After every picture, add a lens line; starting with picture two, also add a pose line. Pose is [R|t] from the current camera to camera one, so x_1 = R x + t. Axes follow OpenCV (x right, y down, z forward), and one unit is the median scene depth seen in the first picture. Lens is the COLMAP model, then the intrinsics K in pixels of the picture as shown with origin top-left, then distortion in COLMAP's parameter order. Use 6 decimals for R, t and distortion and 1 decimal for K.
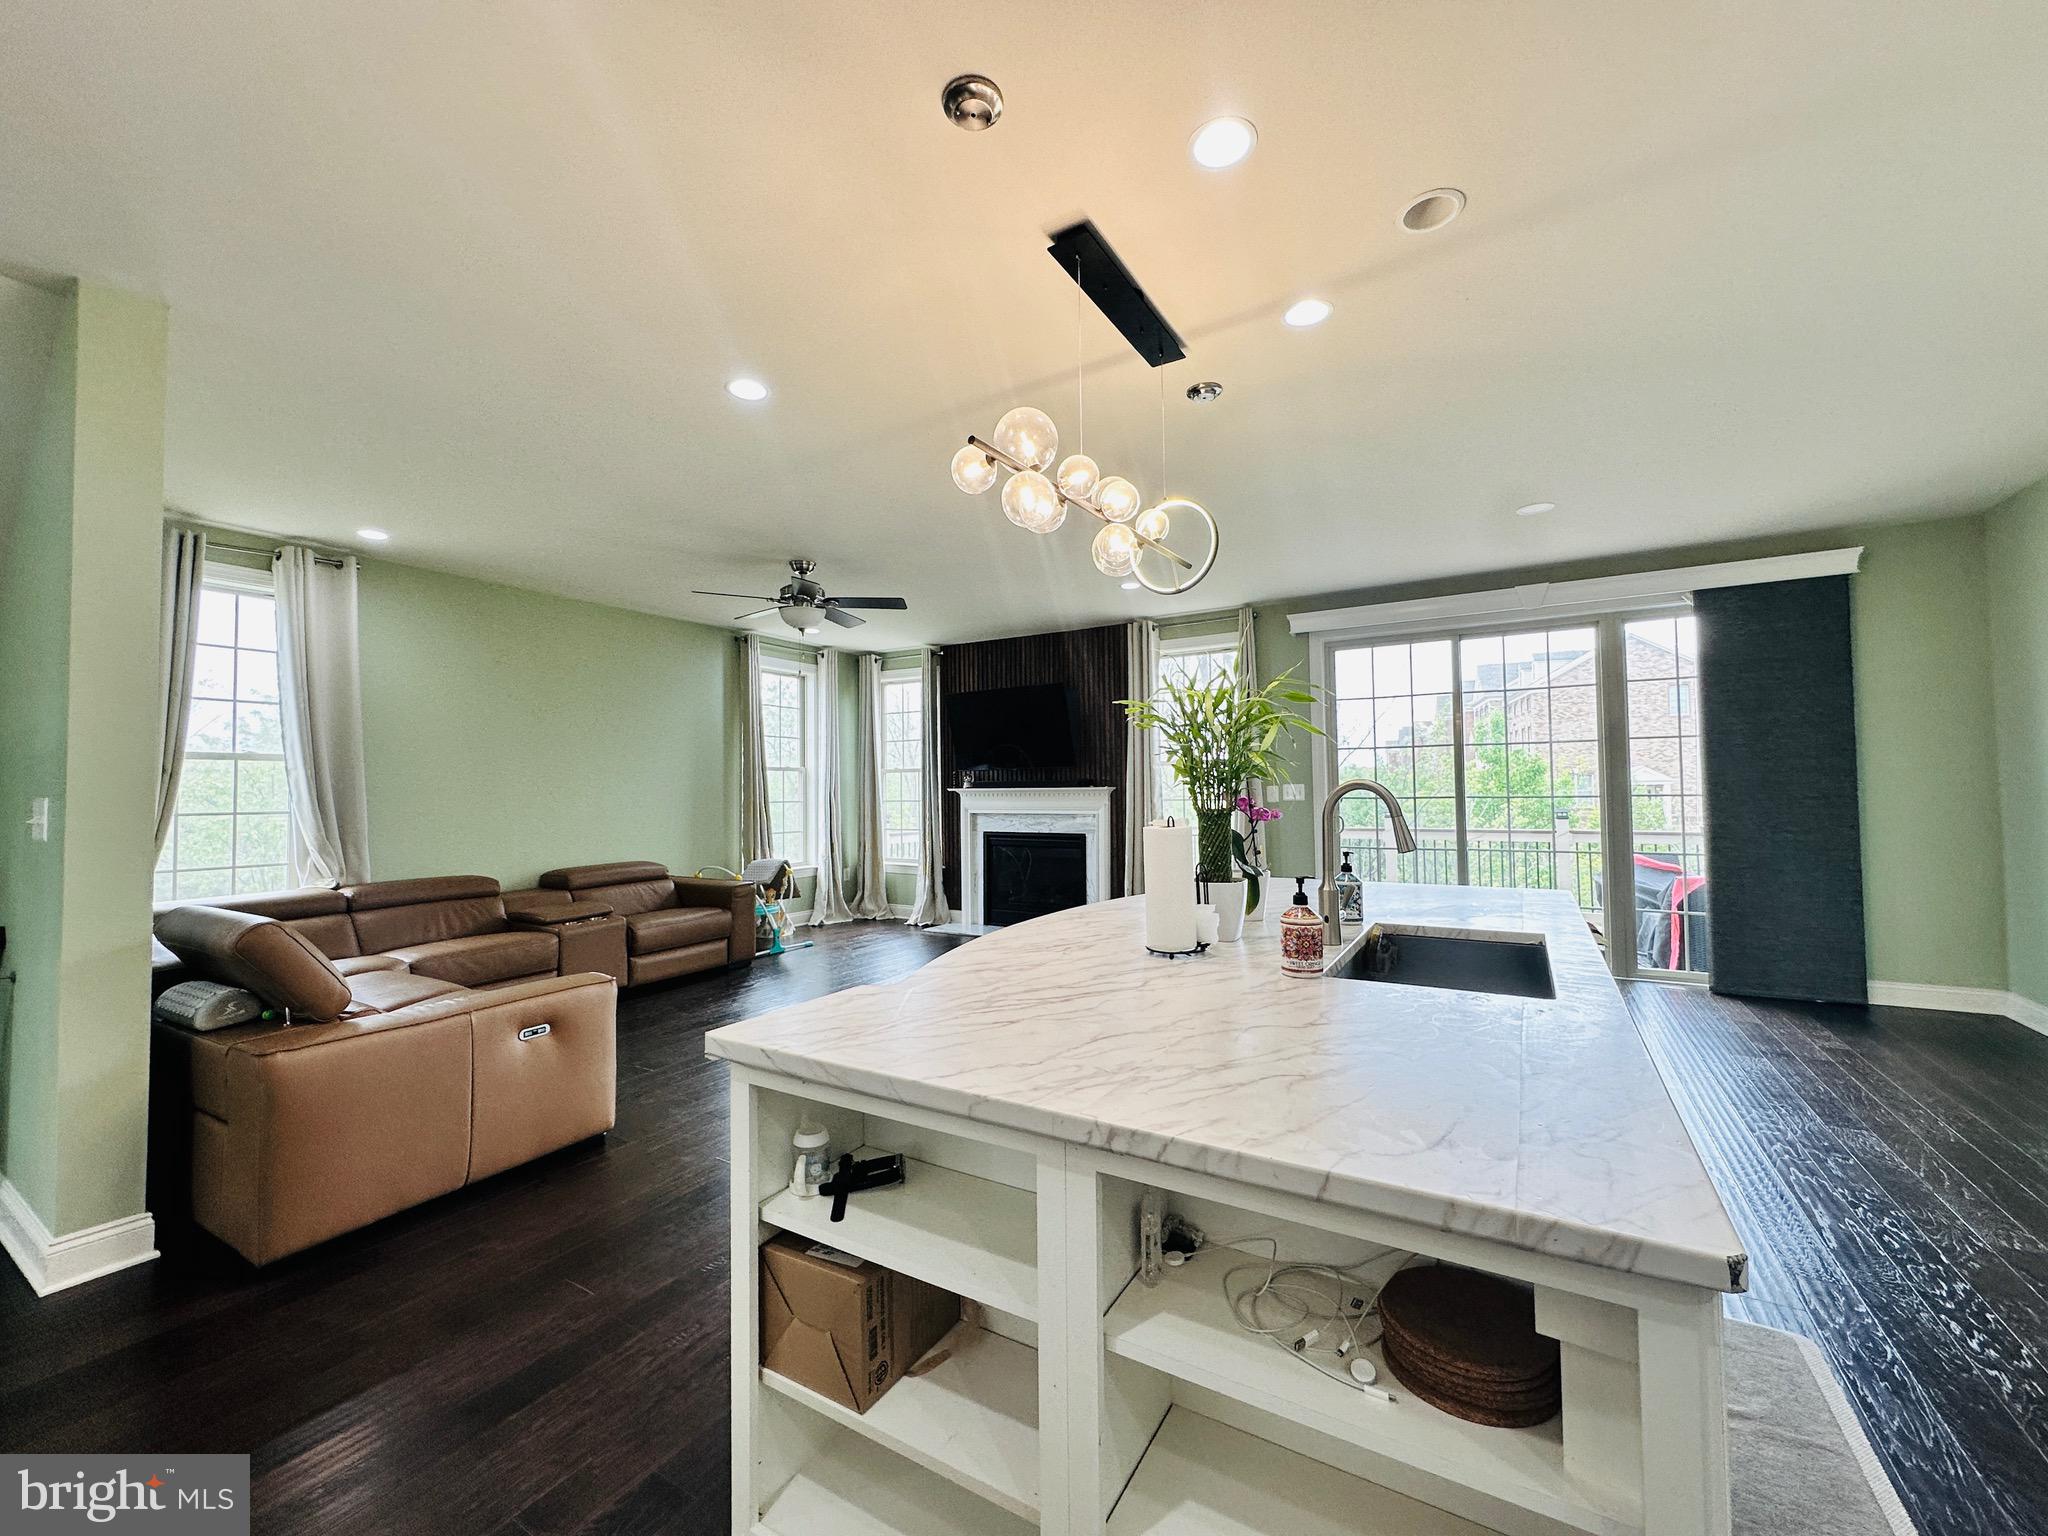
lens RADIAL K [[818.6, 0, 1024.0], [0, 818.6, 768.0], [0, 0, 1]] dist [-0.001464, 0.000145]
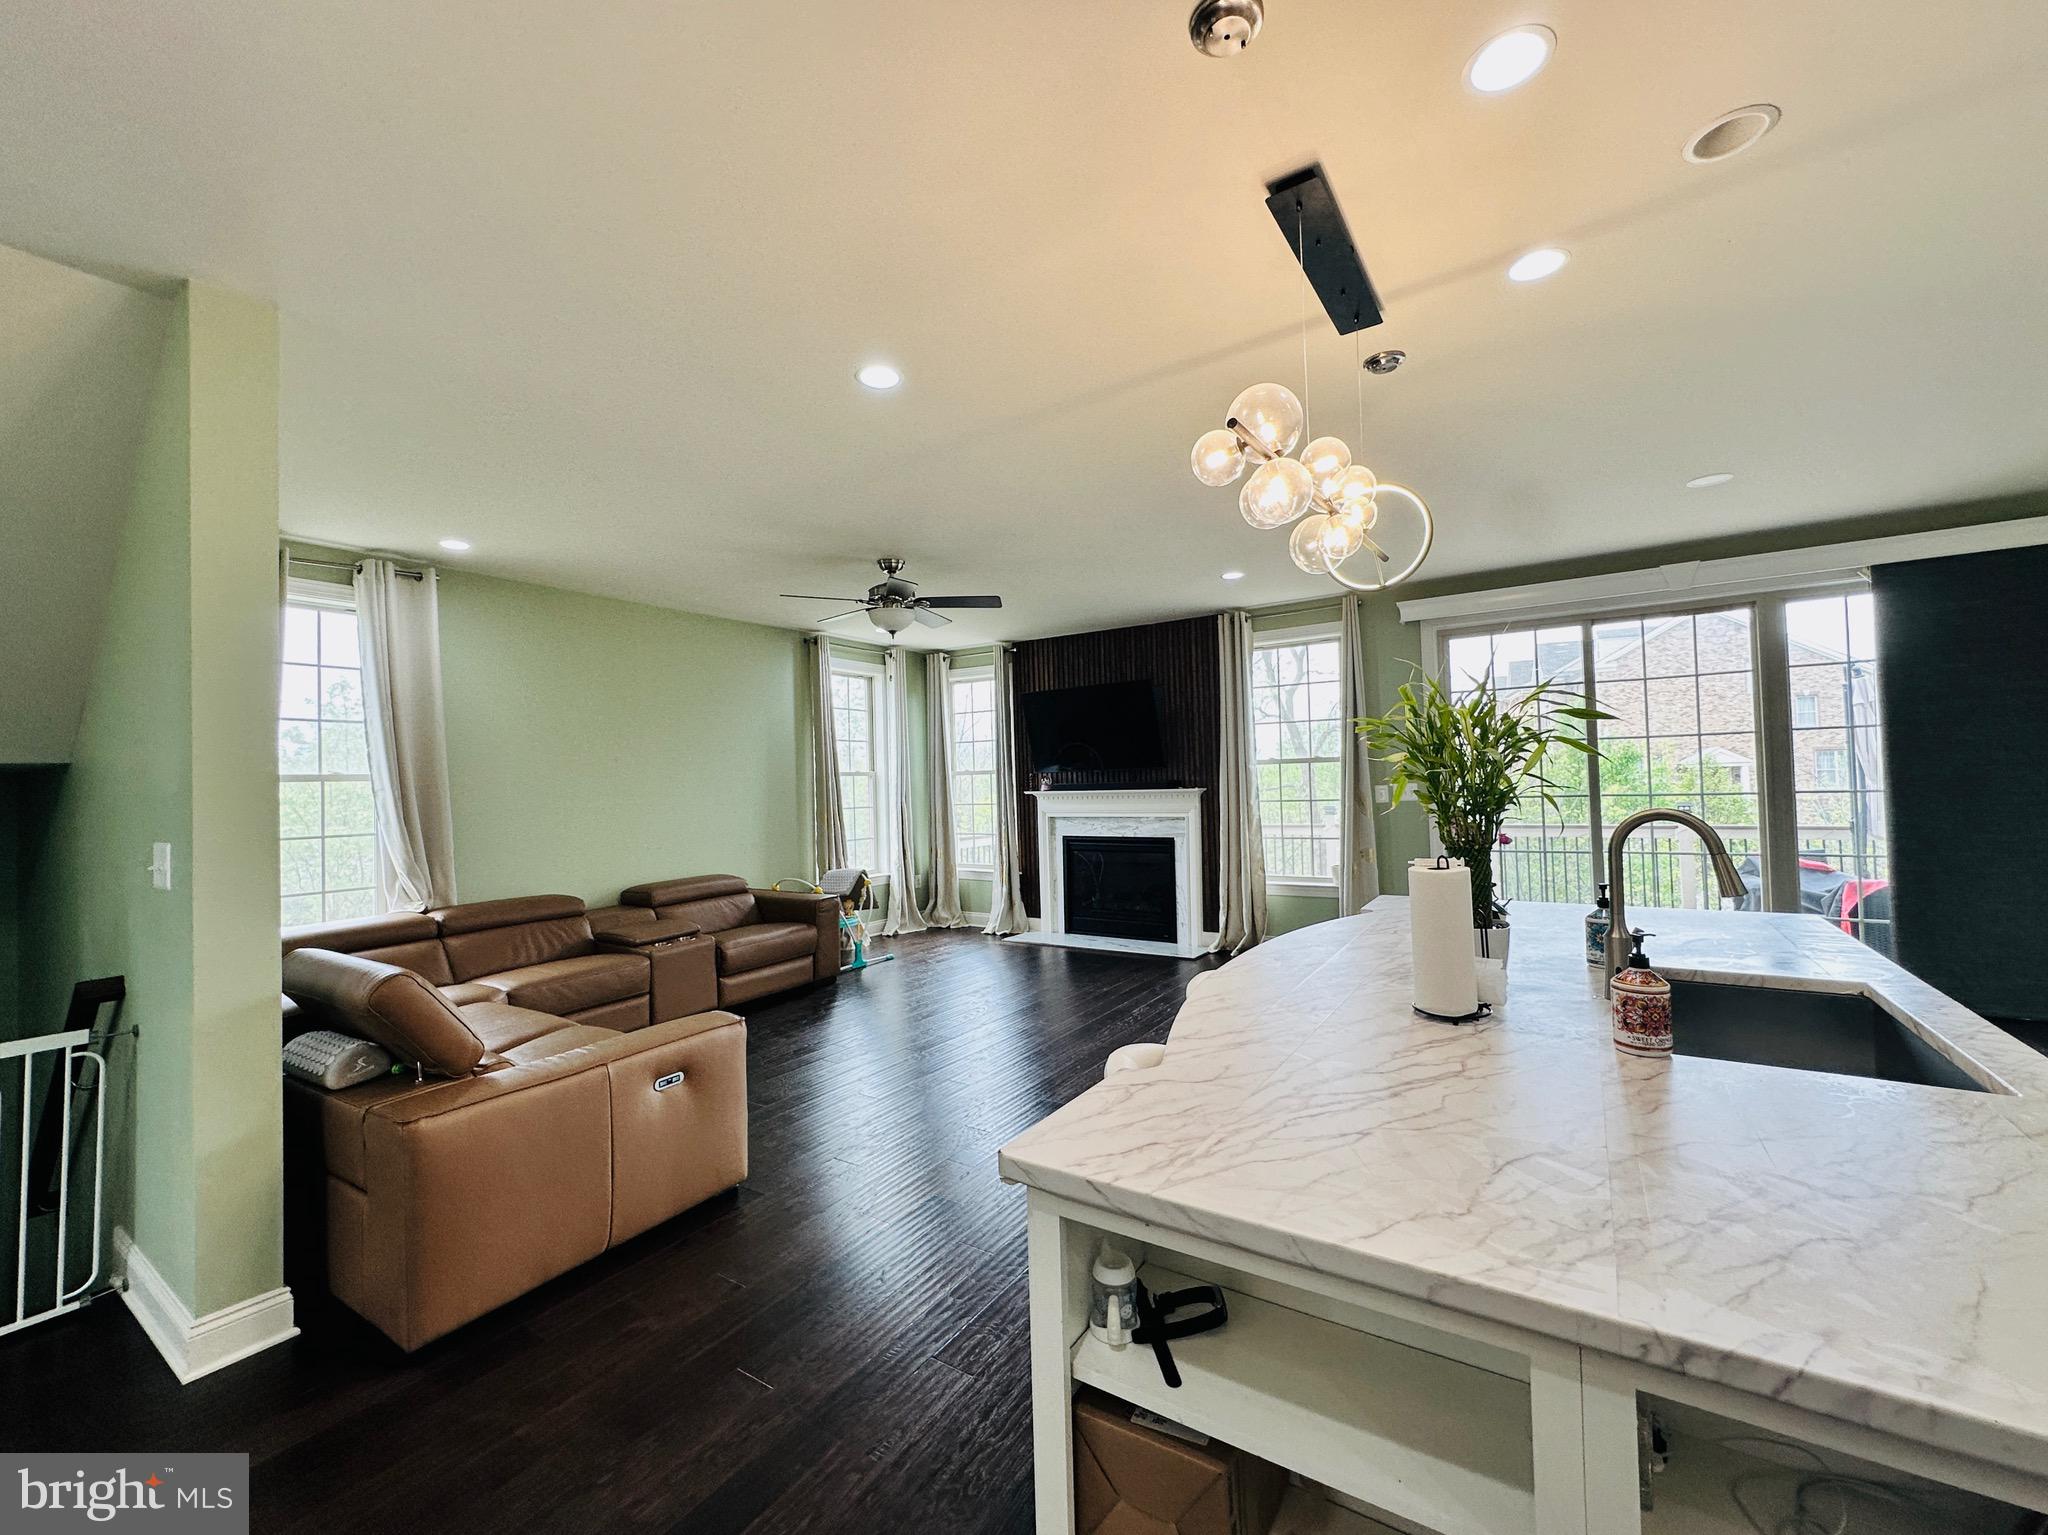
lens RADIAL K [[832.0, 0, 1024.0], [0, 832.0, 767.5], [0, 0, 1]] dist [-0.001190, -0.000068]
pose [[0.999103, -0.017472, -0.038584, -0.091192], [0.017863, 0.999792, 0.009814, -0.020576], [0.038404, -0.010495, 0.999207, 0.045705]]
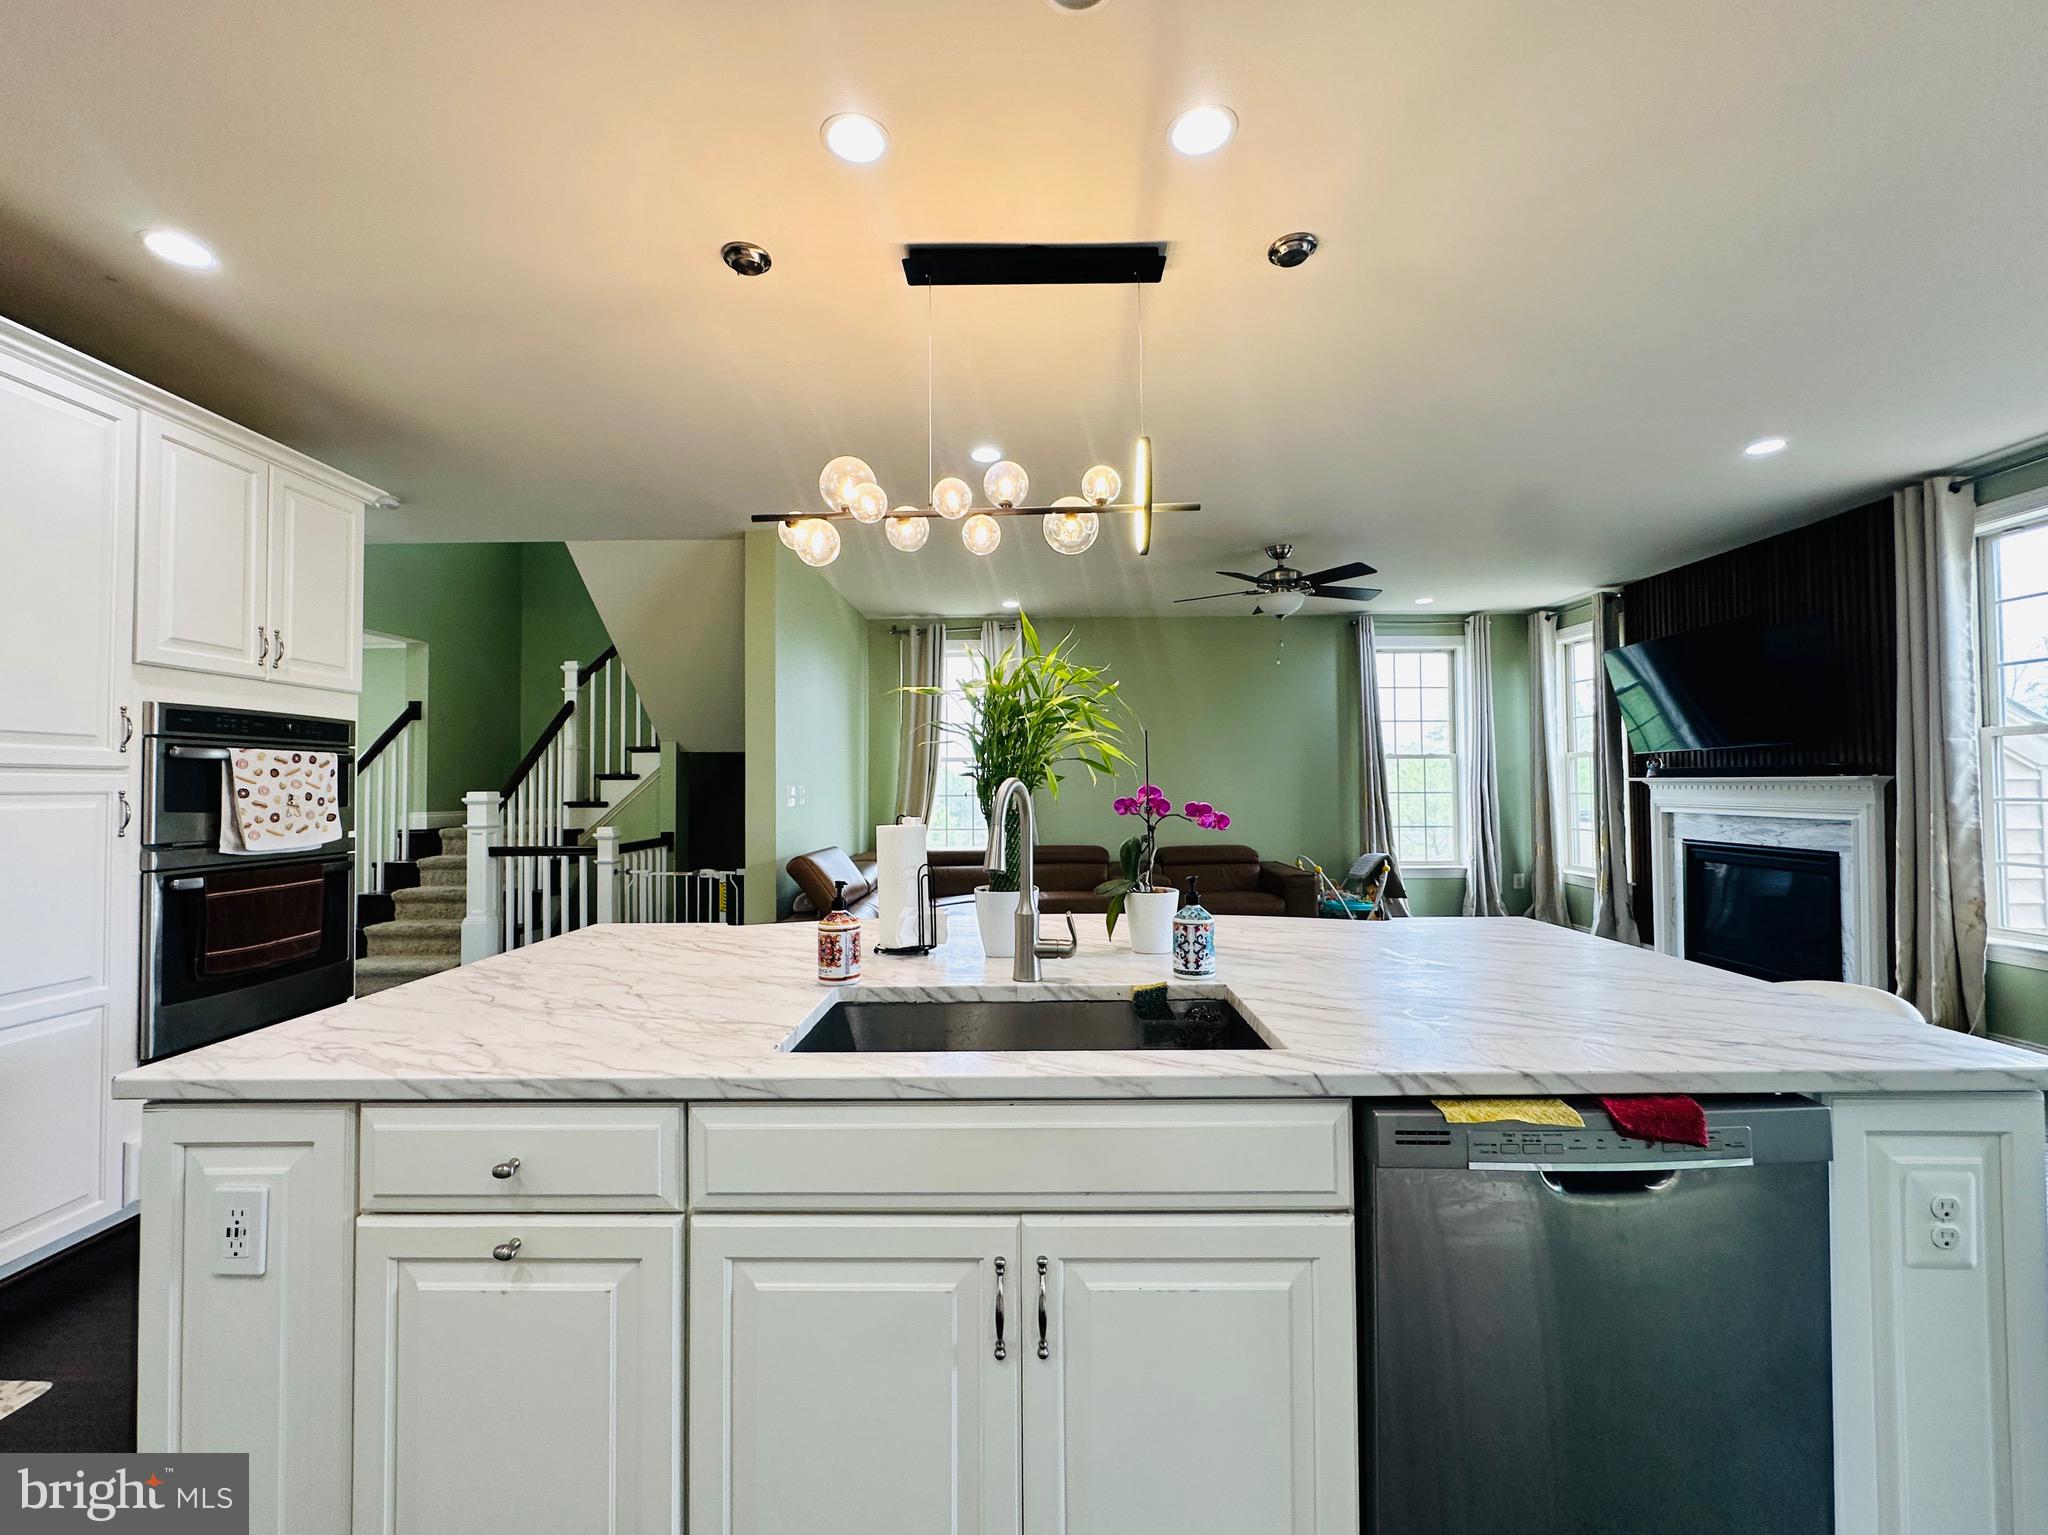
lens RADIAL K [[840.0, 0, 1024.0], [0, 840.0, 767.5], [0, 0, 1]] dist [-0.000509, -0.000003]
pose [[0.506318, -0.011747, -0.862267, 0.469862], [0.024126, 0.999709, 0.000547, 0.003621], [0.862009, -0.021080, 0.506454, 0.245588]]
